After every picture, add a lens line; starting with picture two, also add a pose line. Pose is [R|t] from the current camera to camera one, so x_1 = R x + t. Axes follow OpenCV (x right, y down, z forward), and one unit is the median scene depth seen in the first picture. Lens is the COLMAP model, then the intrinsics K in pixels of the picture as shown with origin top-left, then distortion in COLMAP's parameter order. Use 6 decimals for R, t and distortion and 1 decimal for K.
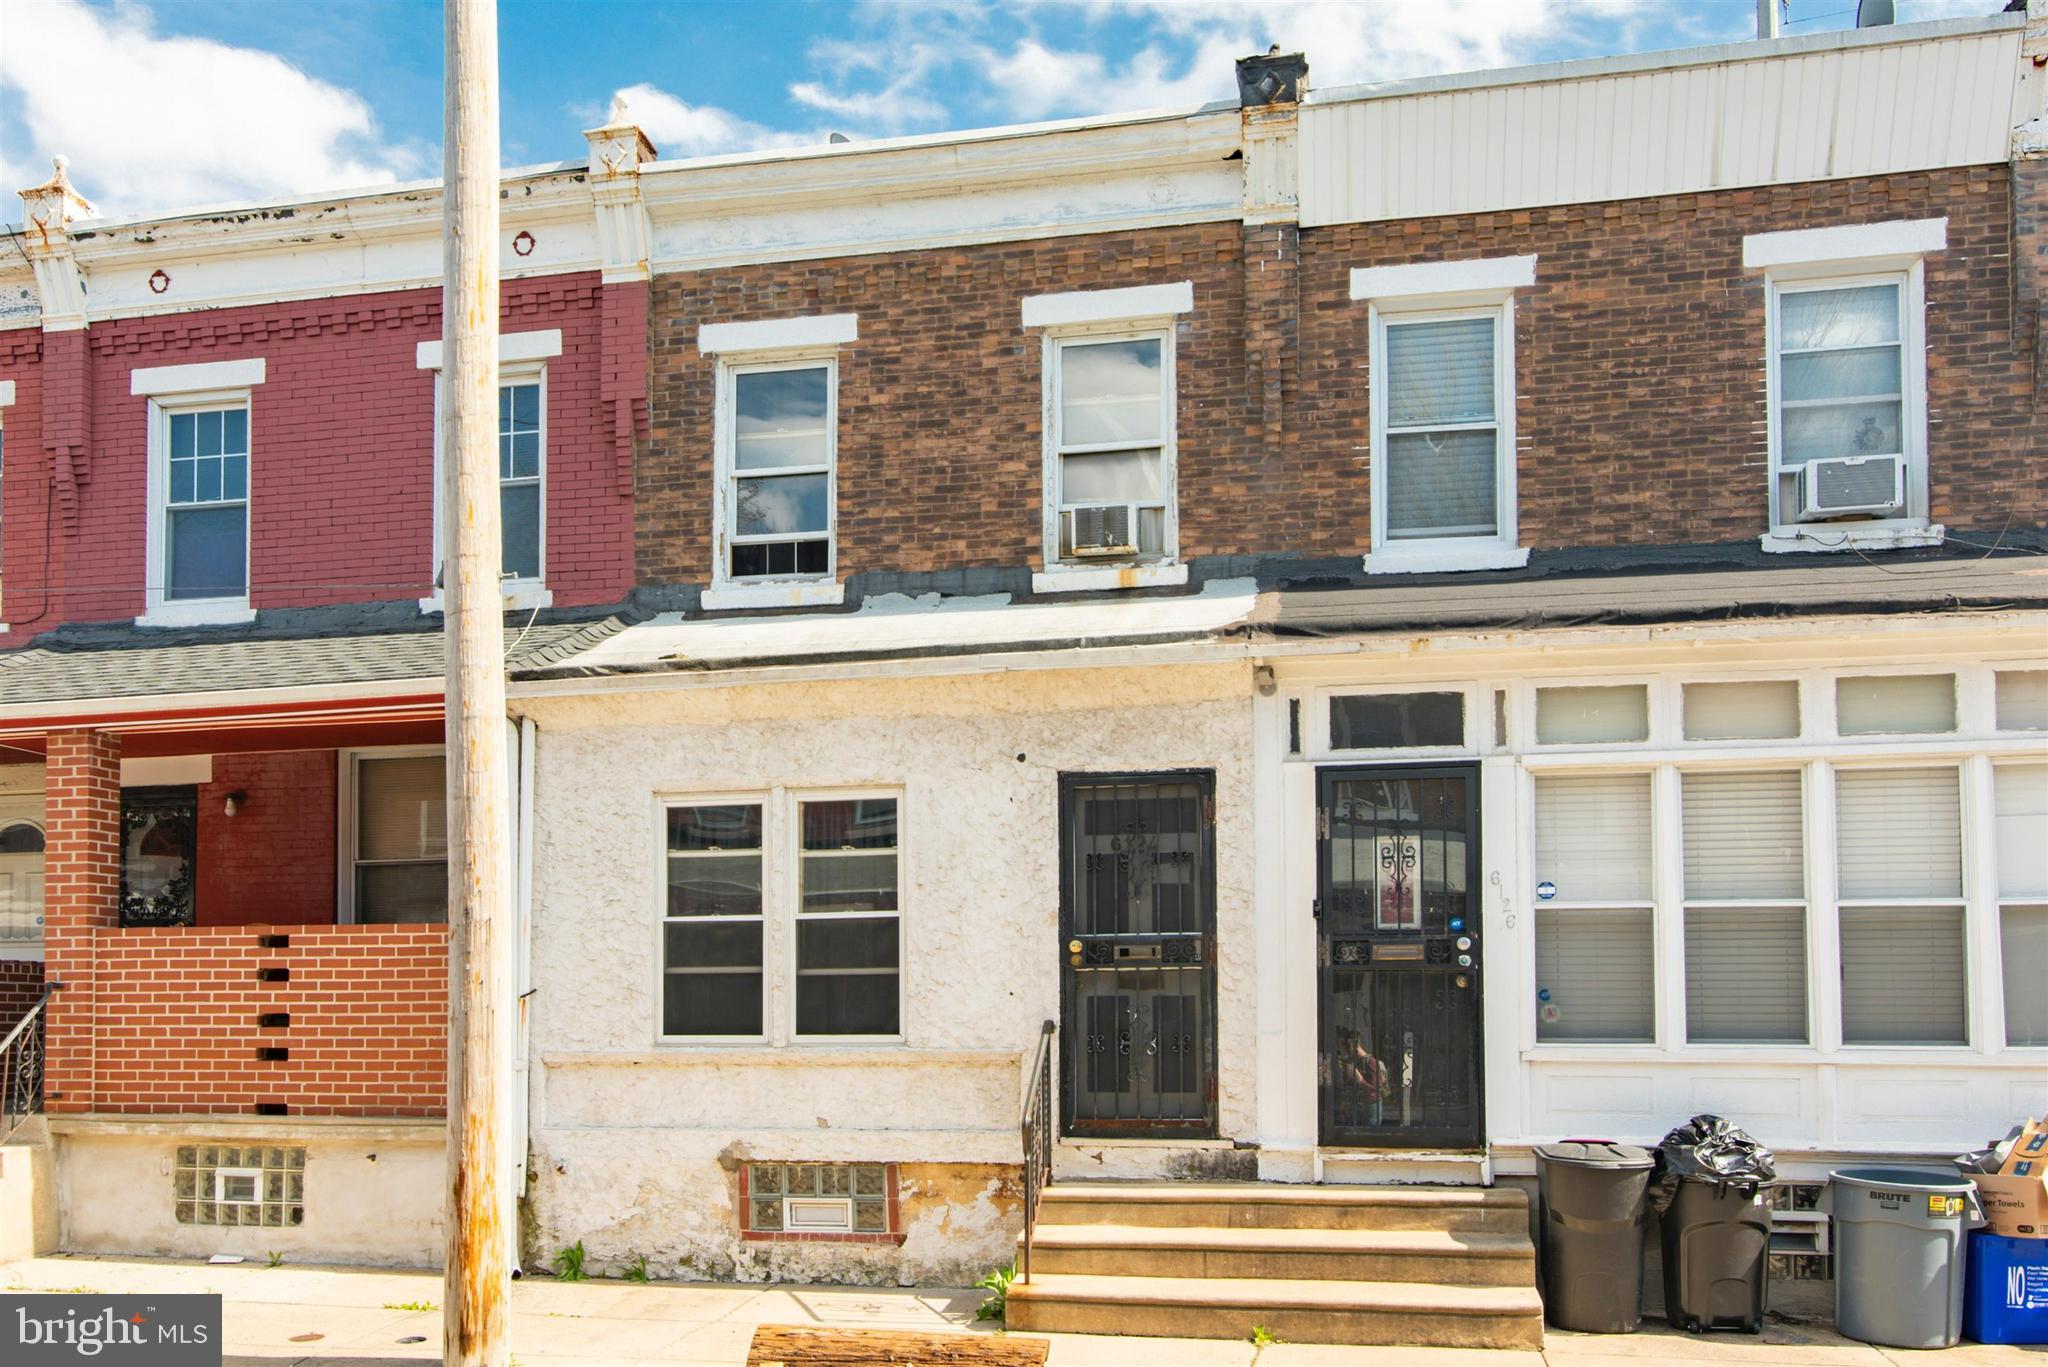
lens RADIAL K [[997.7, 0, 1024.0], [0, 997.7, 573.2], [0, 0, 1]] dist [-0.000279, 0.000833]
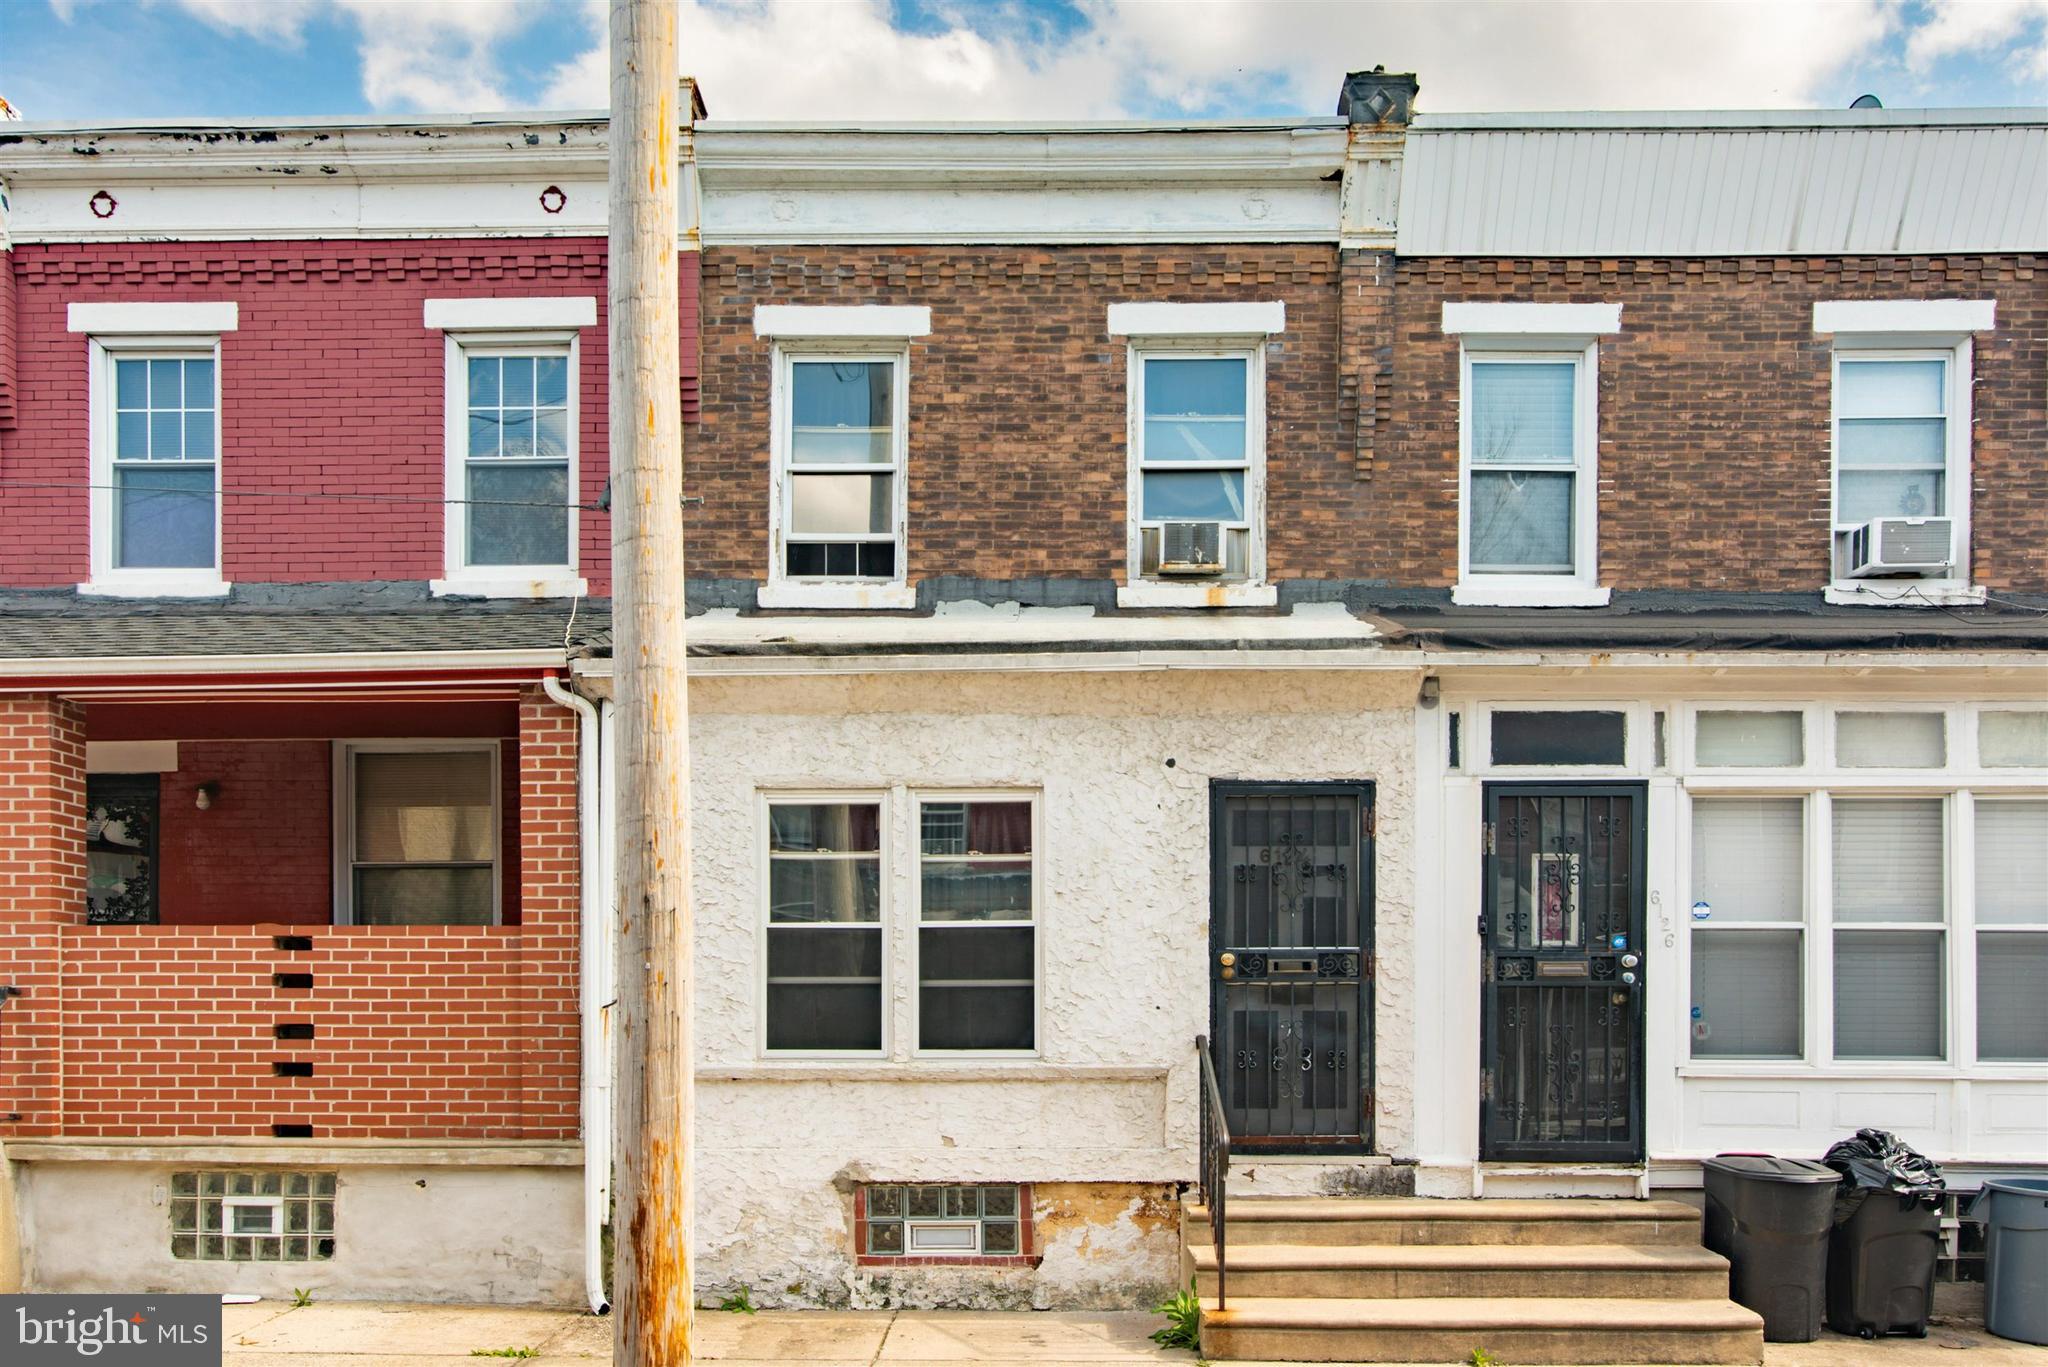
lens RADIAL K [[918.6, 0, 1024.0], [0, 918.6, 683.5], [0, 0, 1]] dist [0.000169, -0.000018]
pose [[0.992119, 0.048979, 0.115333, -0.202795], [-0.054740, 0.997379, 0.047318, 0.063501], [-0.112713, -0.053258, 0.992199, 0.130631]]
